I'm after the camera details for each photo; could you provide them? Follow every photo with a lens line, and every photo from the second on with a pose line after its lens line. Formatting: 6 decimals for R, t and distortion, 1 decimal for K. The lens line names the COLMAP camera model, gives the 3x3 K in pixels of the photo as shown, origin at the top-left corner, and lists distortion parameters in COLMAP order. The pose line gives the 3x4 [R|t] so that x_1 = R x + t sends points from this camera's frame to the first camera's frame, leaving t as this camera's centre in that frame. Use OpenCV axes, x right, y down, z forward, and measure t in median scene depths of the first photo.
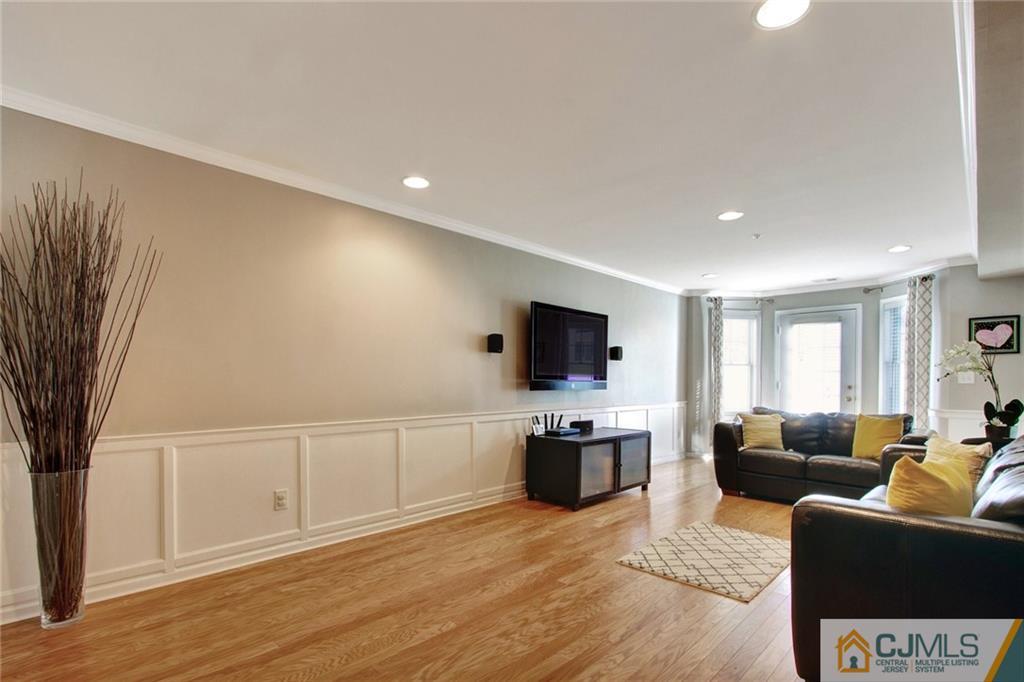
lens RADIAL K [[487.6, 0, 512.8], [0, 487.6, 384.0], [0, 0, 1]] dist [-0.003862, 0.000014]
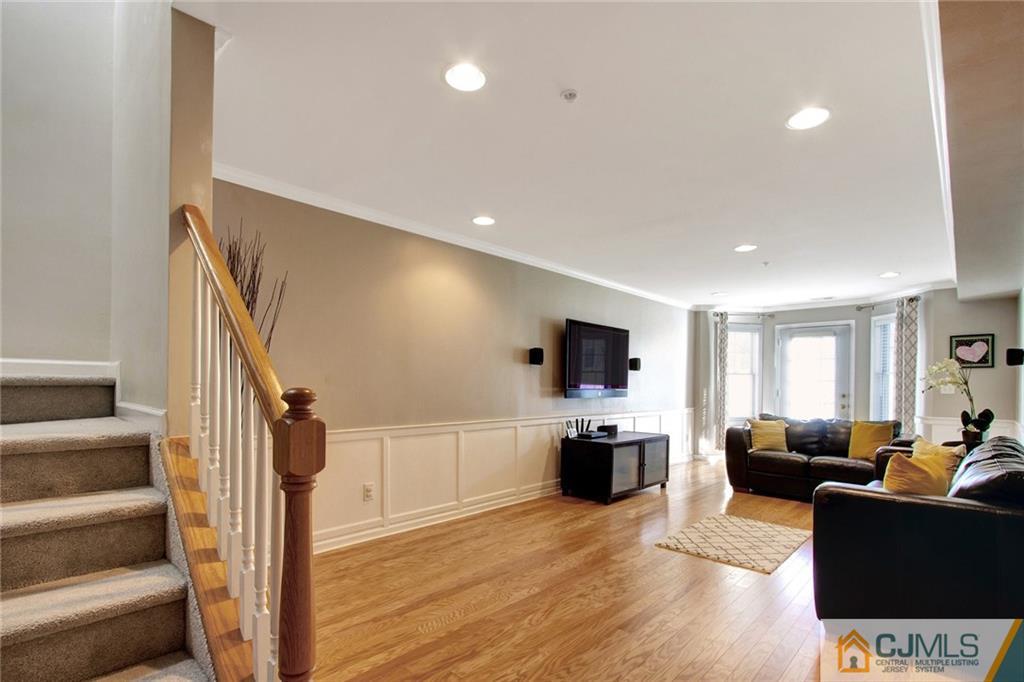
lens RADIAL K [[487.6, 0, 512.2], [0, 487.6, 384.8], [0, 0, 1]] dist [-0.003862, 0.000014]
pose [[0.999850, 0.005788, 0.016312, -0.106005], [-0.005684, 0.999963, -0.006397, -0.009593], [-0.016348, 0.006303, 0.999846, -0.123303]]
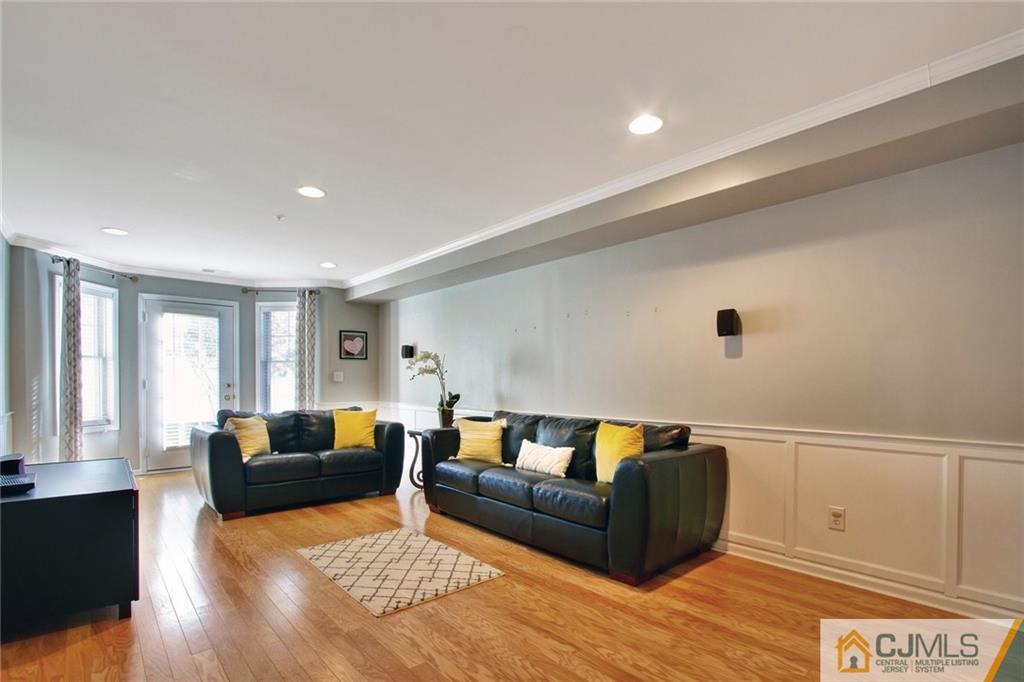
lens RADIAL K [[497.1, 0, 515.5], [0, 497.1, 384.8], [0, 0, 1]] dist [-0.000472, 0.000204]
pose [[0.083124, -0.012466, 0.996461, -0.364941], [0.005870, 0.999911, 0.012020, -0.004882], [-0.996522, 0.004850, 0.083190, 0.483318]]
